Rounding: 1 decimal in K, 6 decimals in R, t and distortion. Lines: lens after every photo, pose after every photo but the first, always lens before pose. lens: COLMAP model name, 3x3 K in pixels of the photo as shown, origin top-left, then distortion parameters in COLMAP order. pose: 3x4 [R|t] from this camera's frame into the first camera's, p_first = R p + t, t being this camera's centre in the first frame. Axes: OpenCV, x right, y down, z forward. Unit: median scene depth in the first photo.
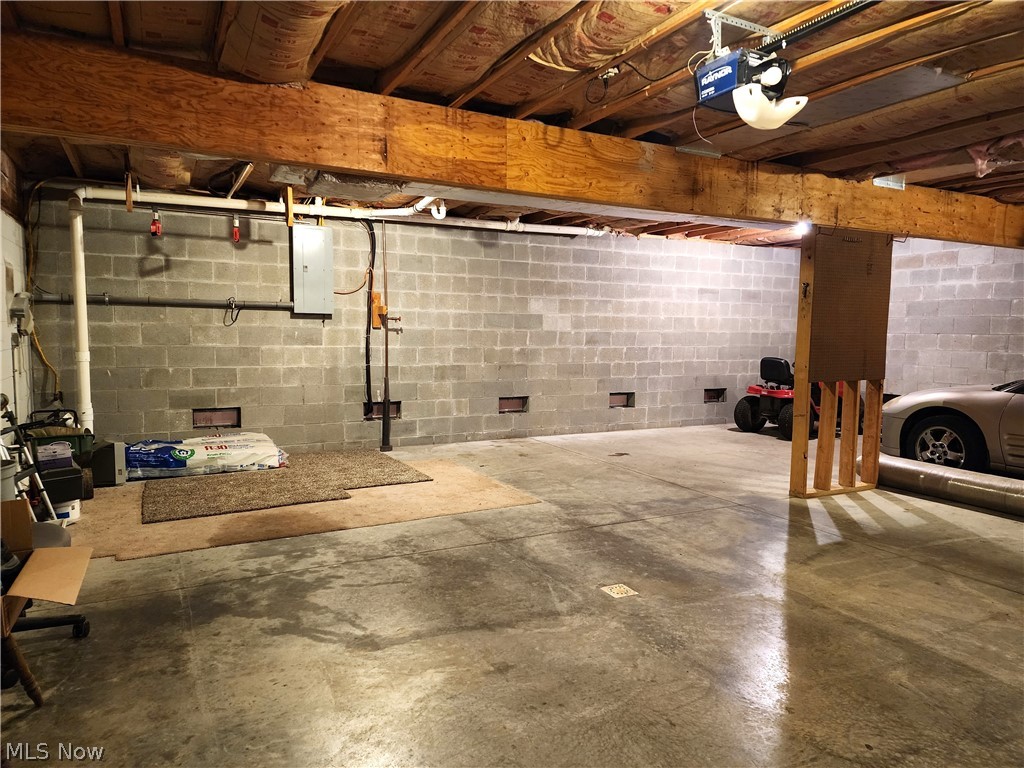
lens RADIAL K [[686.7, 0, 517.0], [0, 686.7, 383.2], [0, 0, 1]] dist [0.066669, -0.056325]
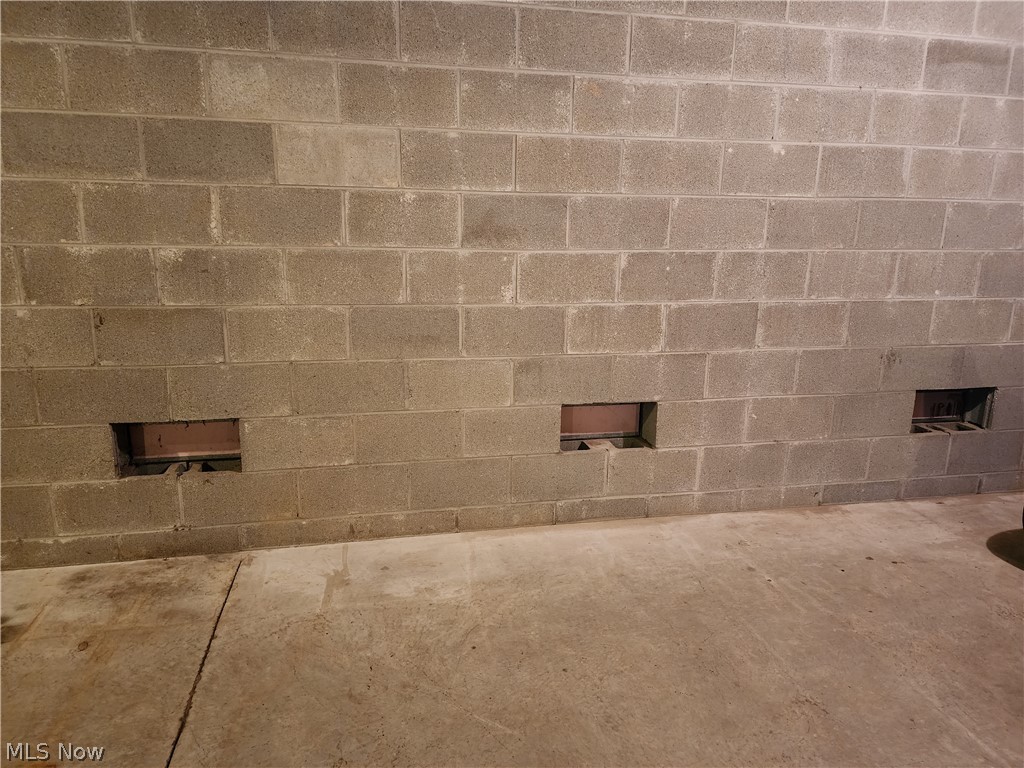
lens RADIAL K [[686.7, 0, 505.7], [0, 686.7, 388.6], [0, 0, 1]] dist [0.066669, -0.056325]
pose [[0.962394, 0.059672, -0.265023, 0.190603], [-0.022491, 0.989729, 0.141174, -0.035263], [0.270726, -0.129905, 0.953851, 0.700966]]
